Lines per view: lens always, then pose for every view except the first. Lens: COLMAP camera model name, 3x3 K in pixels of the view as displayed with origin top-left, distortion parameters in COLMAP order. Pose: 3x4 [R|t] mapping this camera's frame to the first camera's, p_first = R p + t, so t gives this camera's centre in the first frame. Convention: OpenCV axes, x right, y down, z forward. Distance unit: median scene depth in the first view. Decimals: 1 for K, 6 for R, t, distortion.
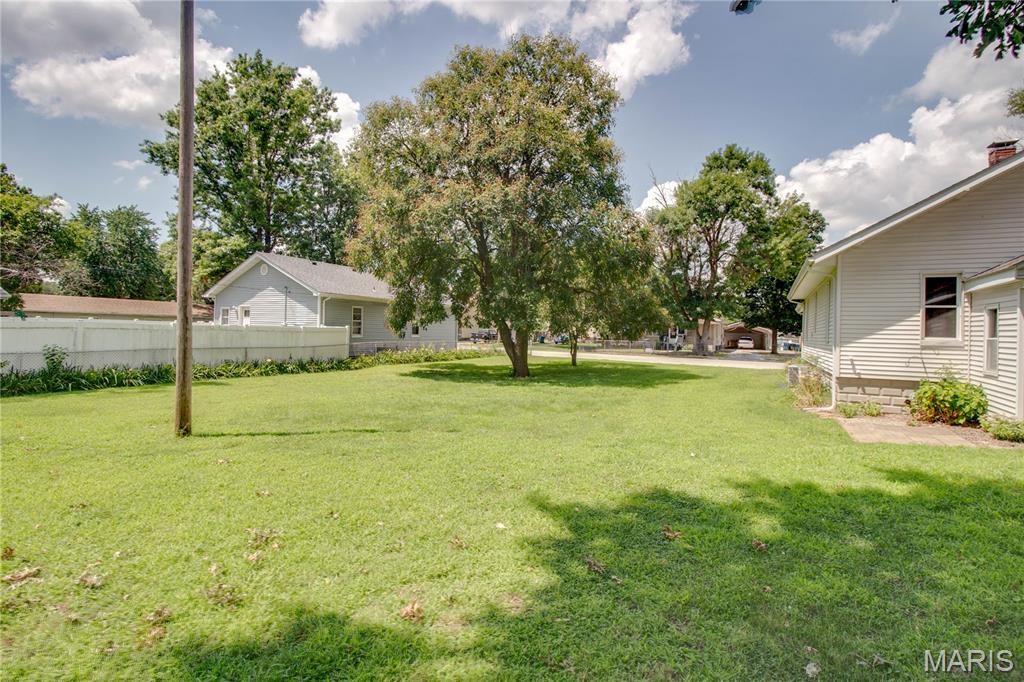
lens RADIAL K [[490.6, 0, 521.3], [0, 490.6, 324.8], [0, 0, 1]] dist [-0.012519, 0.000266]
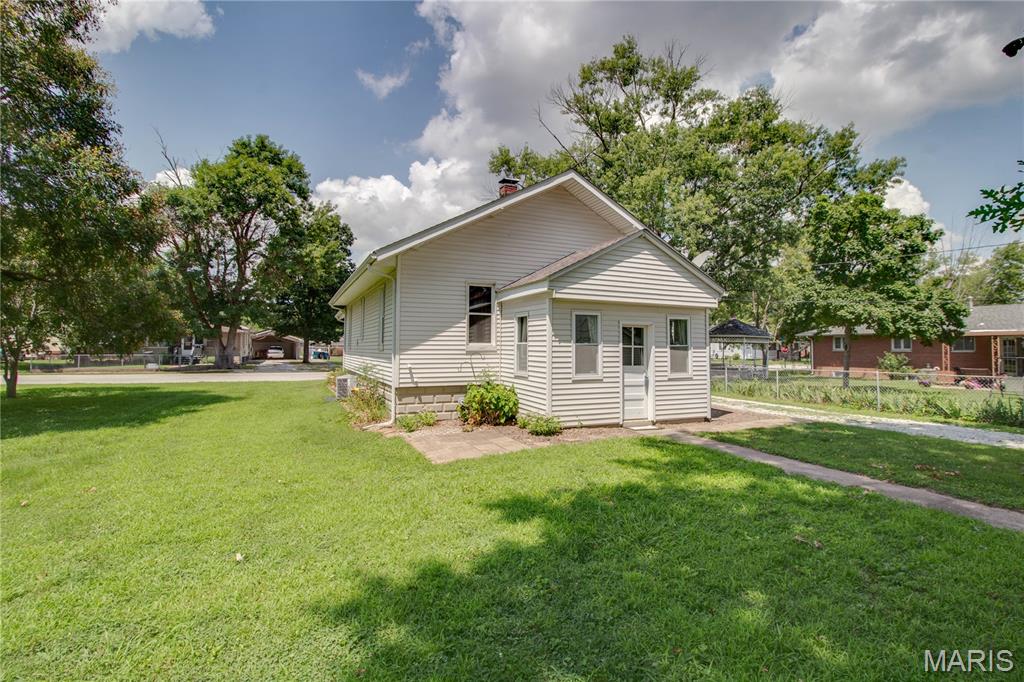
lens RADIAL K [[492.0, 0, 518.8], [0, 492.0, 327.6], [0, 0, 1]] dist [0.002353, -0.017508]
pose [[0.624979, 0.009304, 0.780586, 0.029222], [0.000782, 0.999921, -0.012545, 0.002474], [-0.780641, 0.008450, 0.624923, 0.106101]]
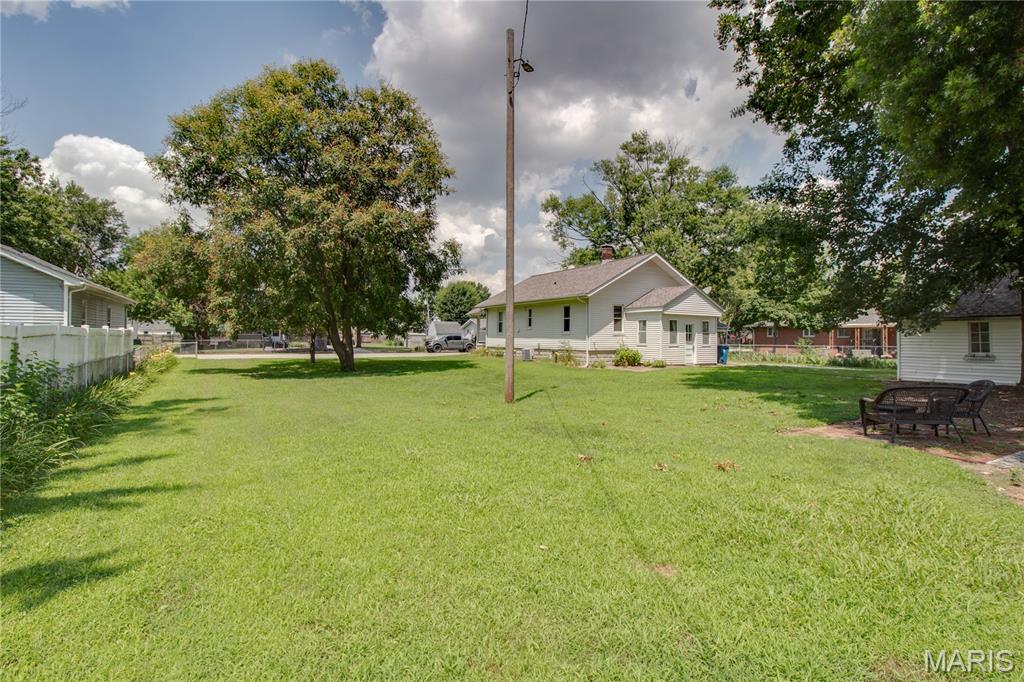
lens RADIAL K [[490.6, 0, 521.3], [0, 490.6, 324.8], [0, 0, 1]] dist [-0.012519, 0.000266]
pose [[0.539306, -0.002389, 0.842106, -0.581589], [-0.003779, 0.999979, 0.005257, -0.006637], [-0.842101, -0.006018, 0.539286, 0.044205]]
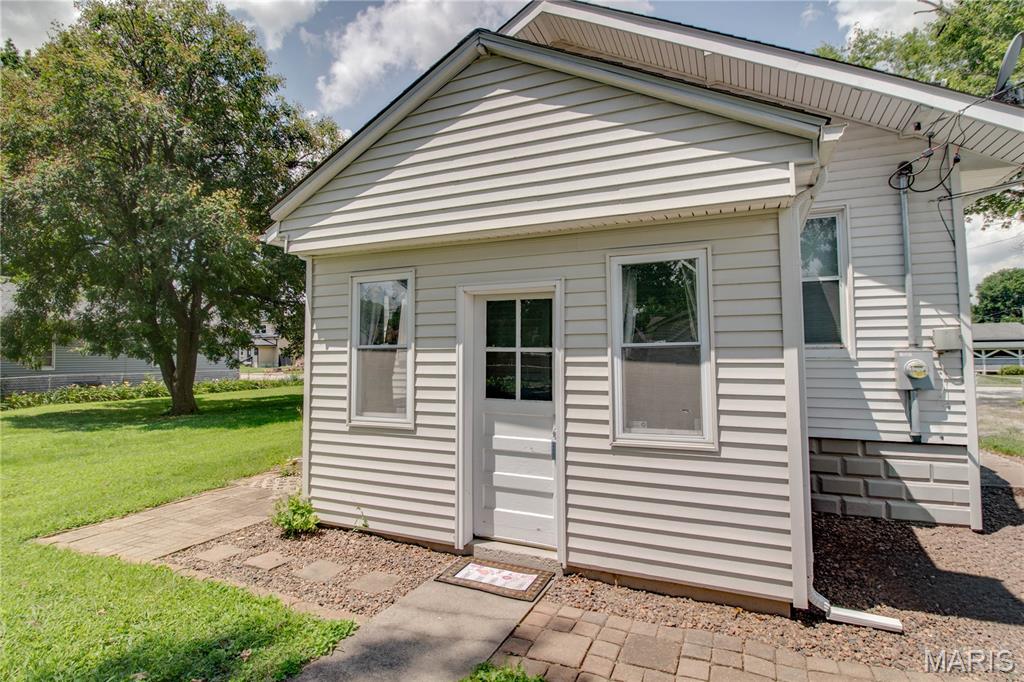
lens RADIAL K [[490.6, 0, 521.3], [0, 490.6, 324.8], [0, 0, 1]] dist [-0.012519, 0.000266]
pose [[0.997424, -0.025661, 0.066985, 0.394861], [0.028924, 0.998419, -0.048205, 0.012479], [-0.065642, 0.050019, 0.996589, 0.131852]]
